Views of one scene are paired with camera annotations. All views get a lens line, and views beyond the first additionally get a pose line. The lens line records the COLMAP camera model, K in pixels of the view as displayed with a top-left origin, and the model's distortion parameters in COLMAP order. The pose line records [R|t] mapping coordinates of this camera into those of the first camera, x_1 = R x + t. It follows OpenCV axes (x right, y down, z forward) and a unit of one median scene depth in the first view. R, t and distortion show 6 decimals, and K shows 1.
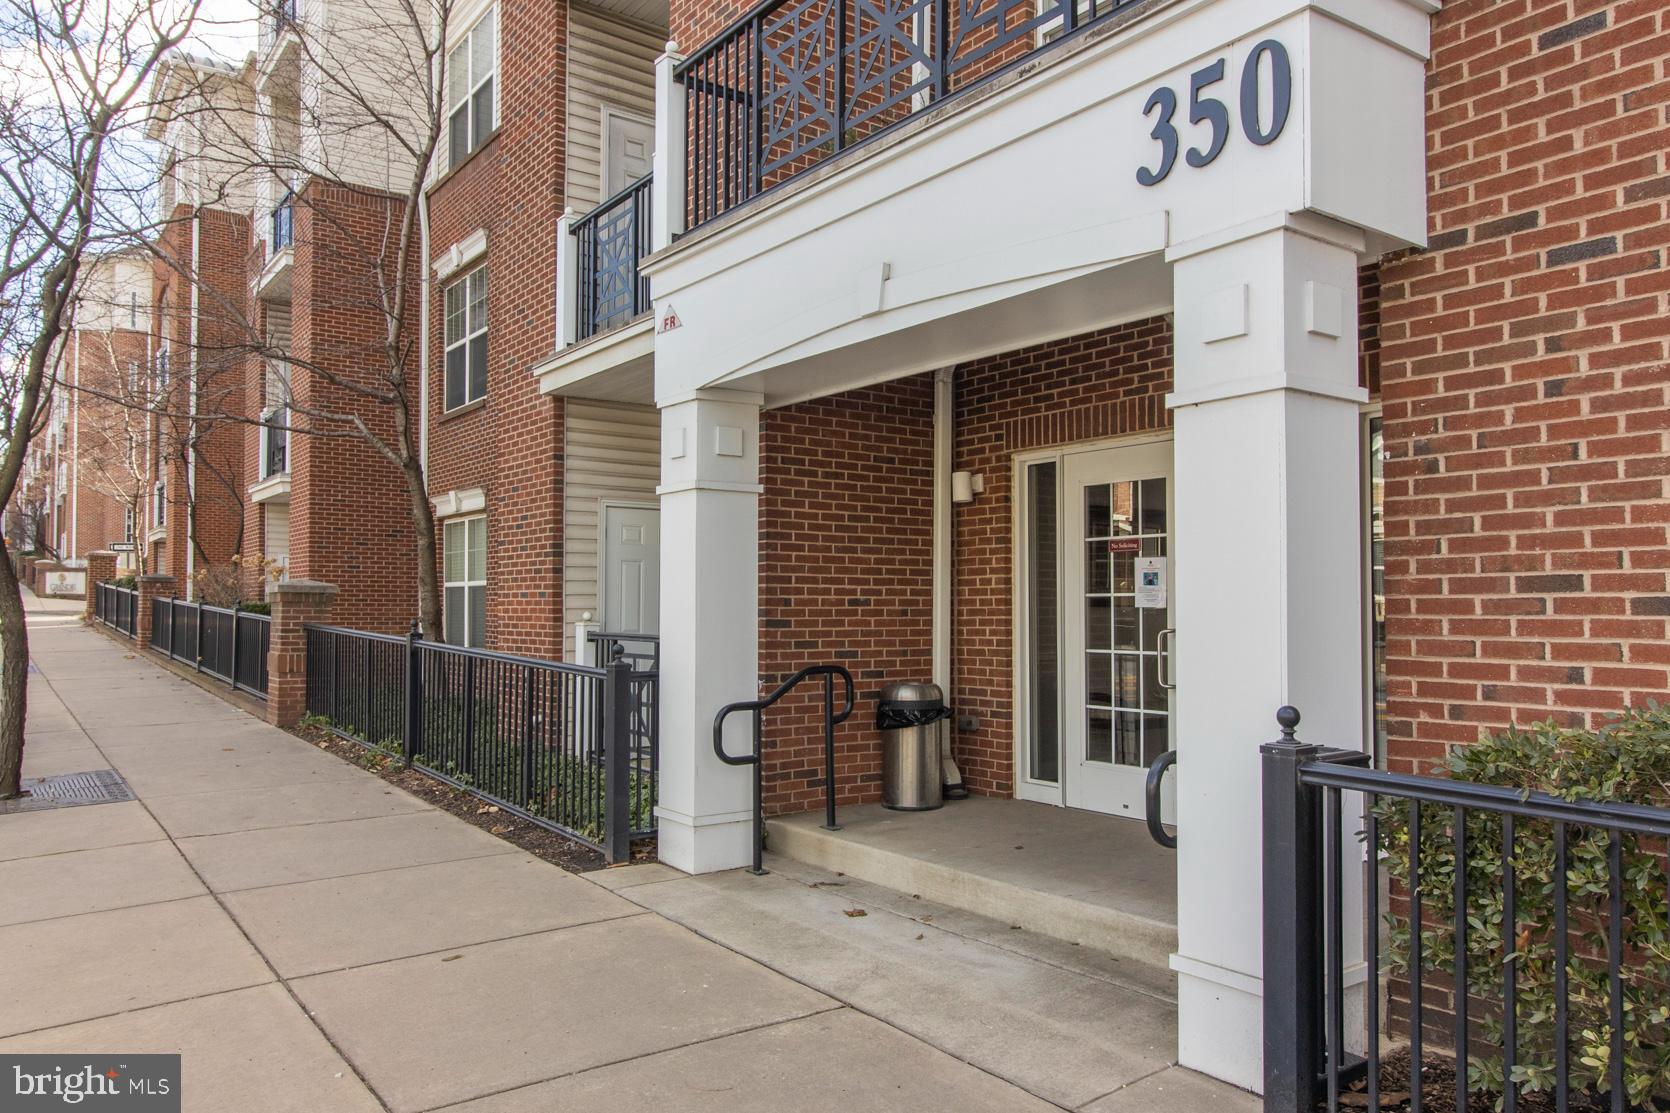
lens RADIAL K [[1185.4, 0, 832.2], [0, 1185.4, 576.5], [0, 0, 1]] dist [0.001525, -0.001747]
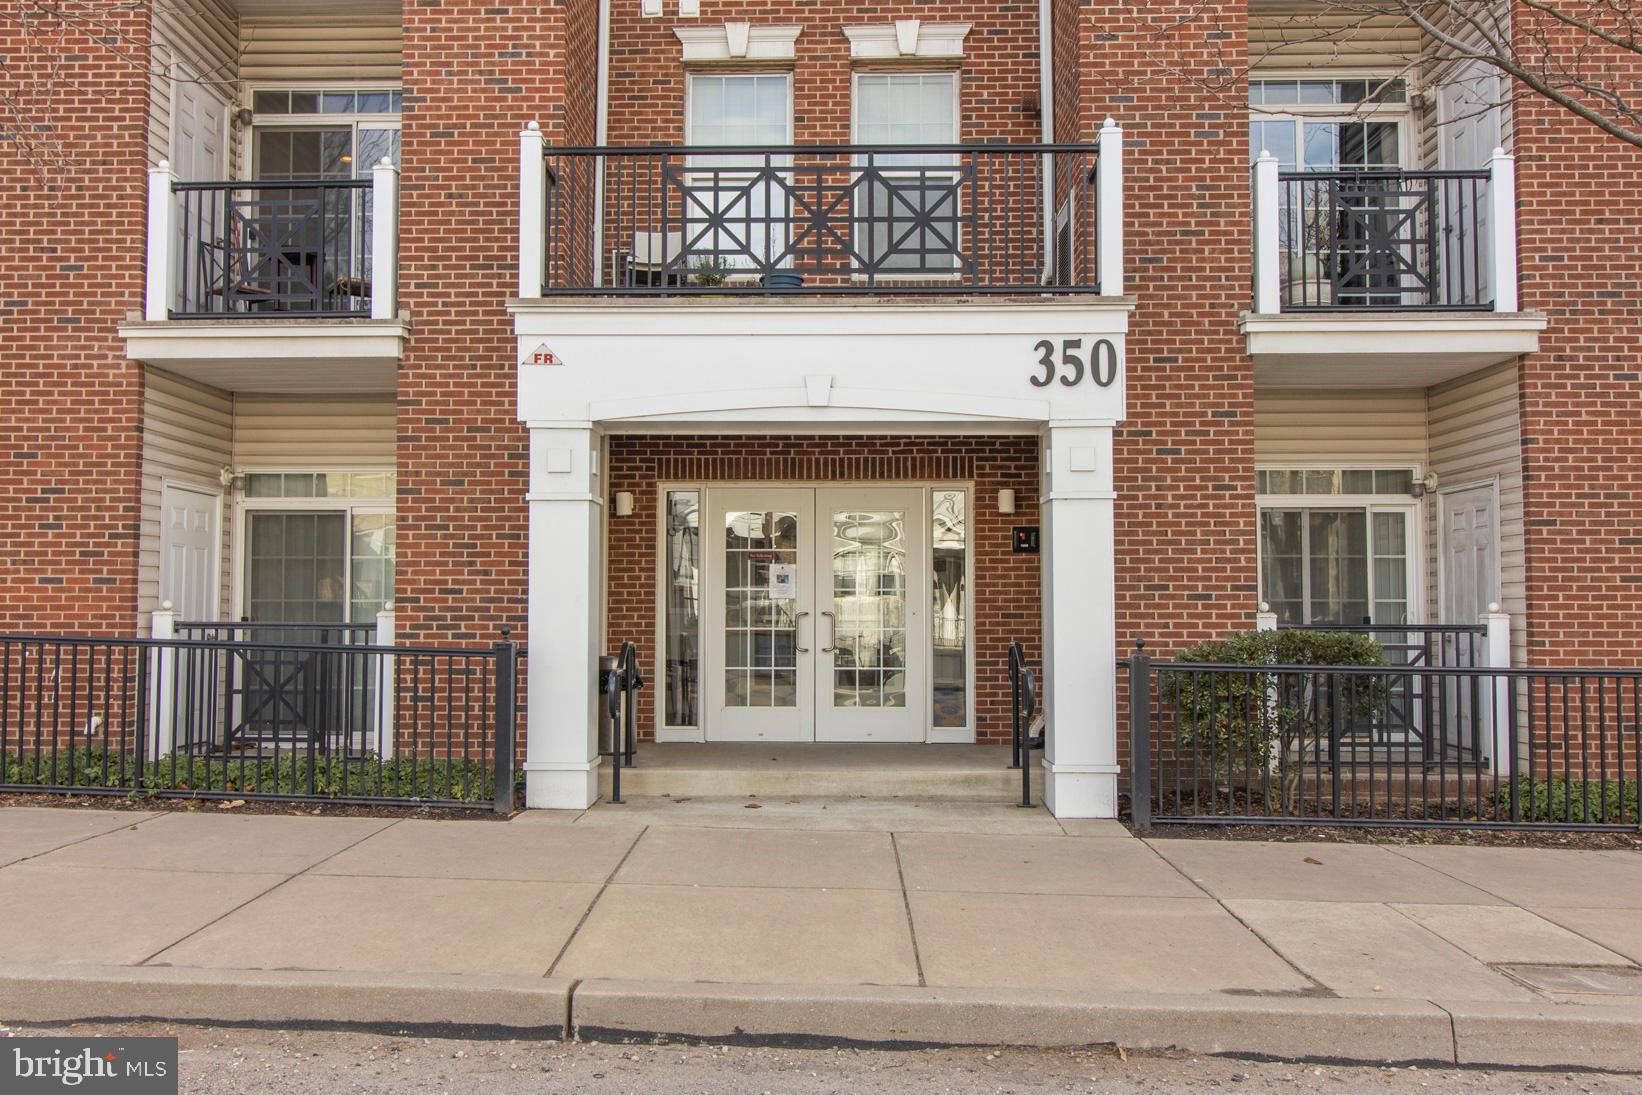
lens RADIAL K [[1275.5, 0, 817.2], [0, 1275.5, 550.9], [0, 0, 1]] dist [-0.029808, -0.000328]
pose [[0.607323, 0.037544, 0.793567, -1.326419], [-0.023609, 0.999294, -0.029210, 0.016709], [-0.794104, -0.000995, 0.607781, -0.011421]]
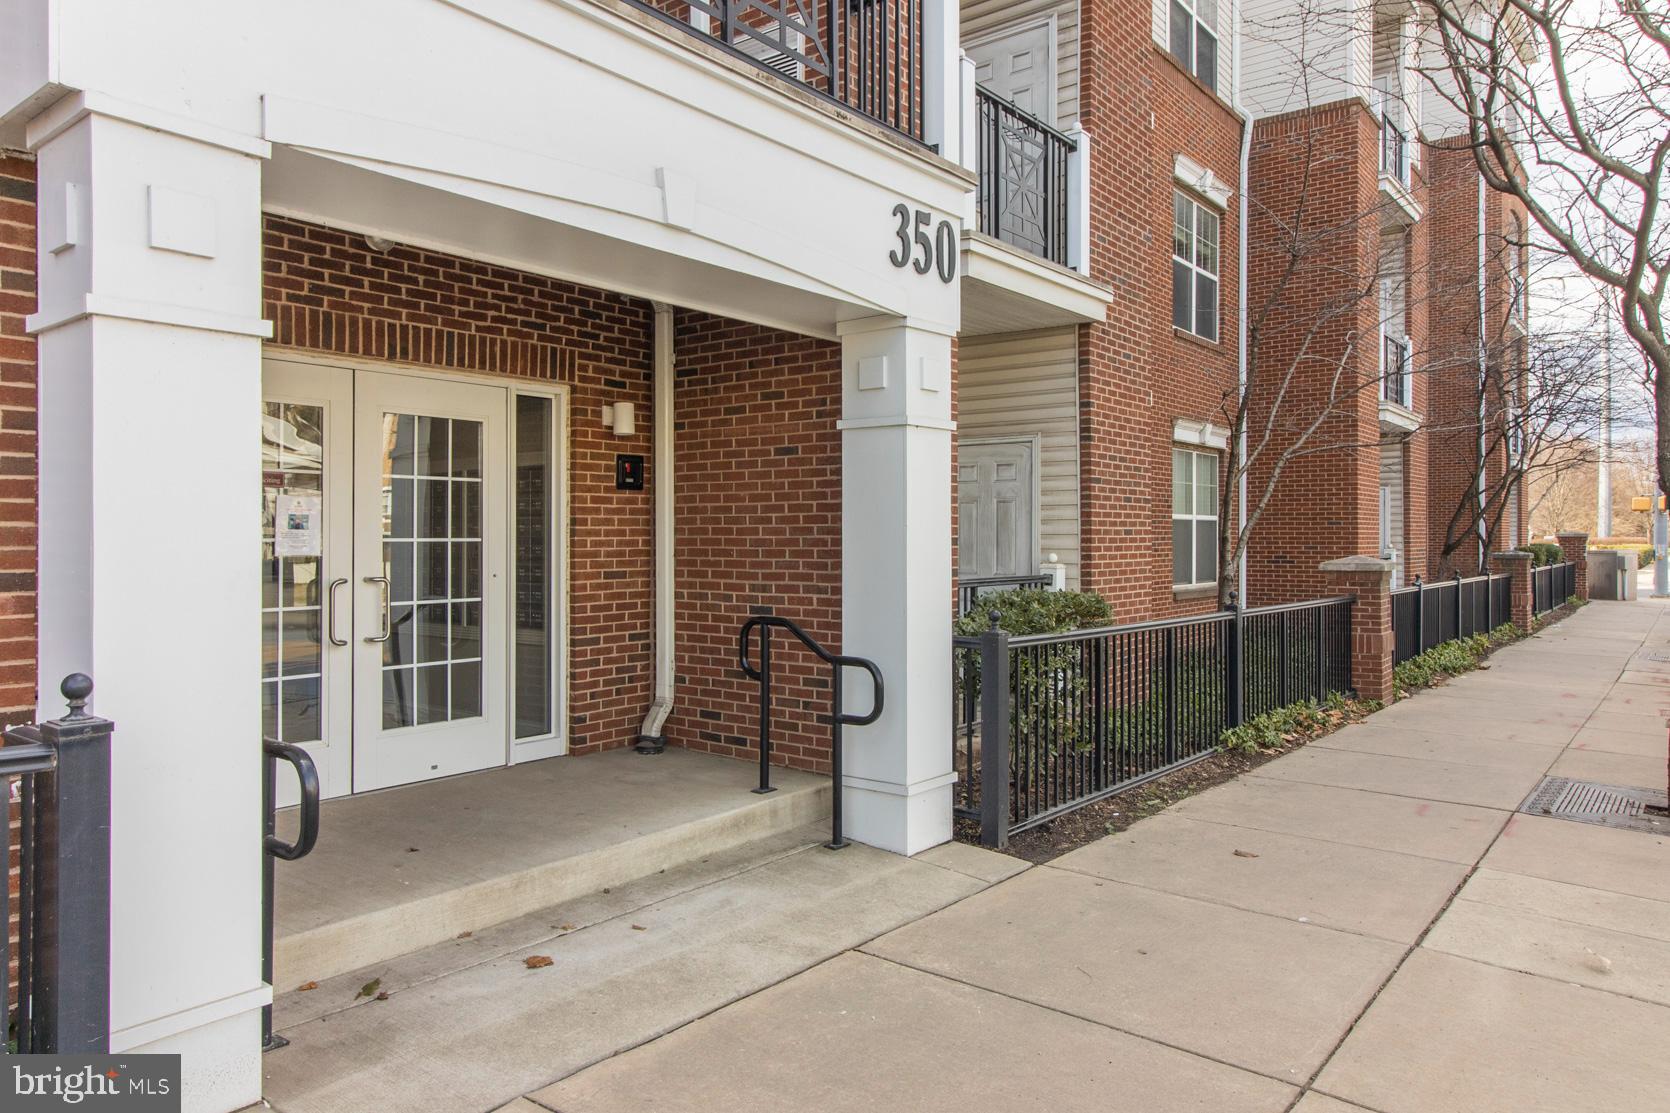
lens RADIAL K [[1103.5, 0, 810.9], [0, 1103.5, 523.6], [0, 0, 1]] dist [0.011945, 0.001034]
pose [[-0.250932, 0.011473, 0.967937, -0.806649], [-0.027454, 0.999443, -0.018964, 0.011255], [-0.967615, -0.031333, -0.250477, 1.141743]]
